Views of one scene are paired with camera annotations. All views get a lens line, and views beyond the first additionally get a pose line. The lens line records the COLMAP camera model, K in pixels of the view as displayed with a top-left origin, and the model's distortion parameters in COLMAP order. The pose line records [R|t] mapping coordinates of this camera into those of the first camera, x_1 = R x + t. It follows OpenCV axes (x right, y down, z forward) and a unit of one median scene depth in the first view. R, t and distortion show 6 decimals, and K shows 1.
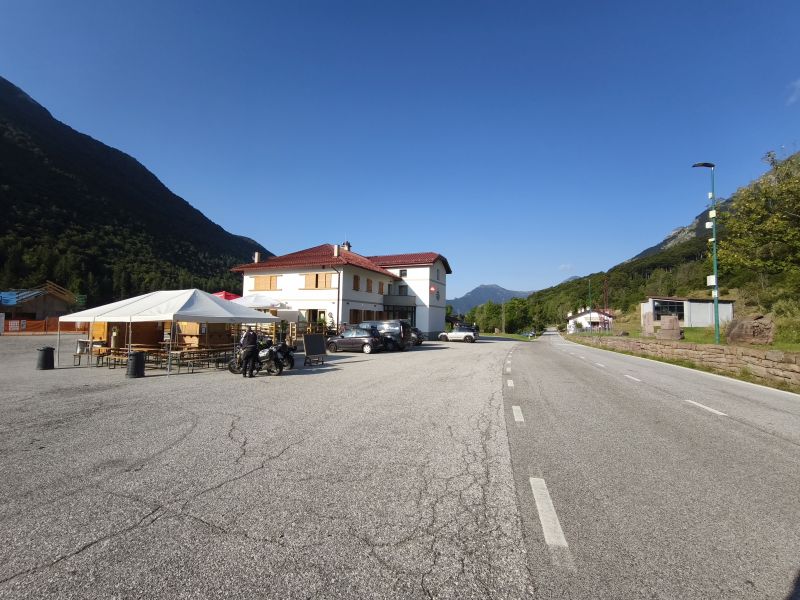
lens RADIAL K [[345.0, 0, 400.0], [0, 345.0, 300.0], [0, 0, 1]] dist [-0.000171, 0.000271]
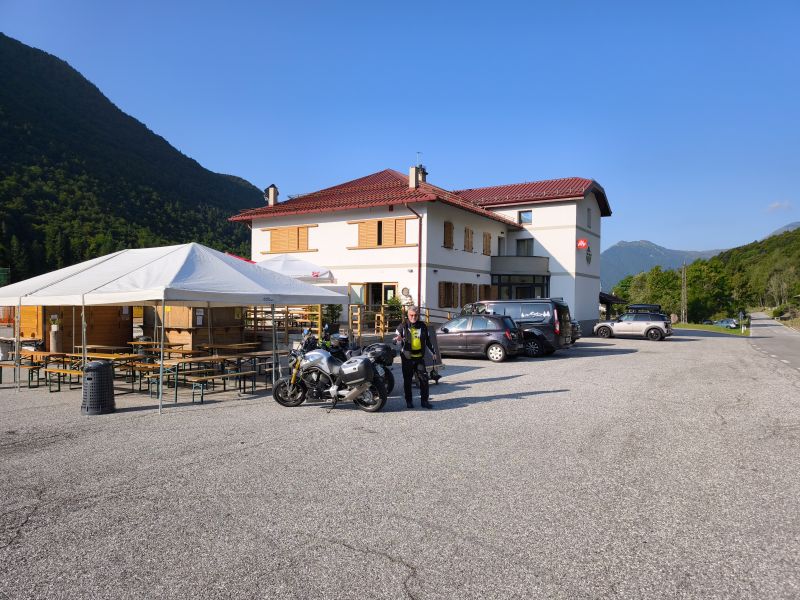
lens RADIAL K [[527.5, 0, 400.0], [0, 527.5, 300.0], [0, 0, 1]] dist [0.061866, -0.068159]
pose [[0.993885, -0.010040, -0.109960, -0.111537], [0.015647, 0.998614, 0.050250, 0.012016], [0.109303, -0.051663, 0.992665, 0.128417]]
